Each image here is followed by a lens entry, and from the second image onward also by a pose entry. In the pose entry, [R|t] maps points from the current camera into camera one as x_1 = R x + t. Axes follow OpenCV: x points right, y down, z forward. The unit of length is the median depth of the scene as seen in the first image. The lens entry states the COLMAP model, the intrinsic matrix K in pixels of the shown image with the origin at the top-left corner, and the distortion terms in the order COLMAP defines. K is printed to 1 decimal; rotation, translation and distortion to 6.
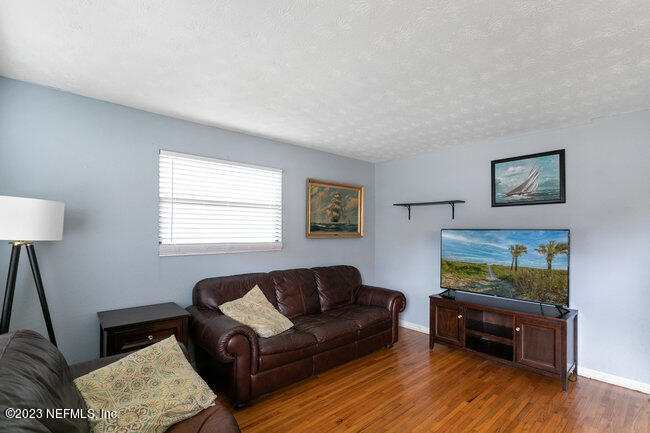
lens RADIAL K [[309.2, 0, 322.2], [0, 309.2, 235.9], [0, 0, 1]] dist [0.000208, -0.000261]
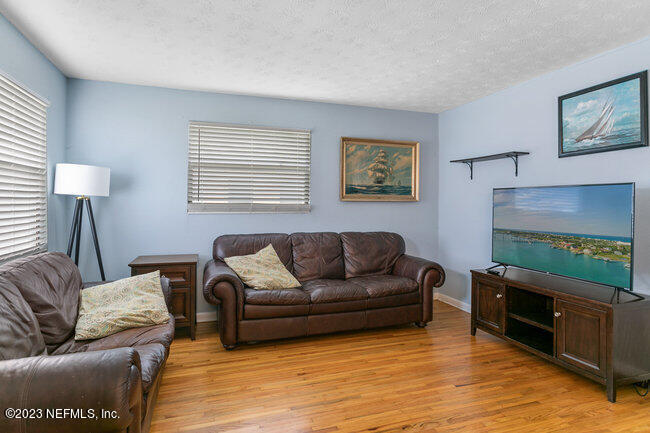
lens RADIAL K [[370.8, 0, 326.3], [0, 370.8, 211.0], [0, 0, 1]] dist [-0.001775, 0.000590]
pose [[0.920538, 0.008296, -0.390566, 0.380069], [-0.008092, 0.999965, 0.002168, 0.039262], [0.390570, 0.001165, 0.920573, -0.056571]]
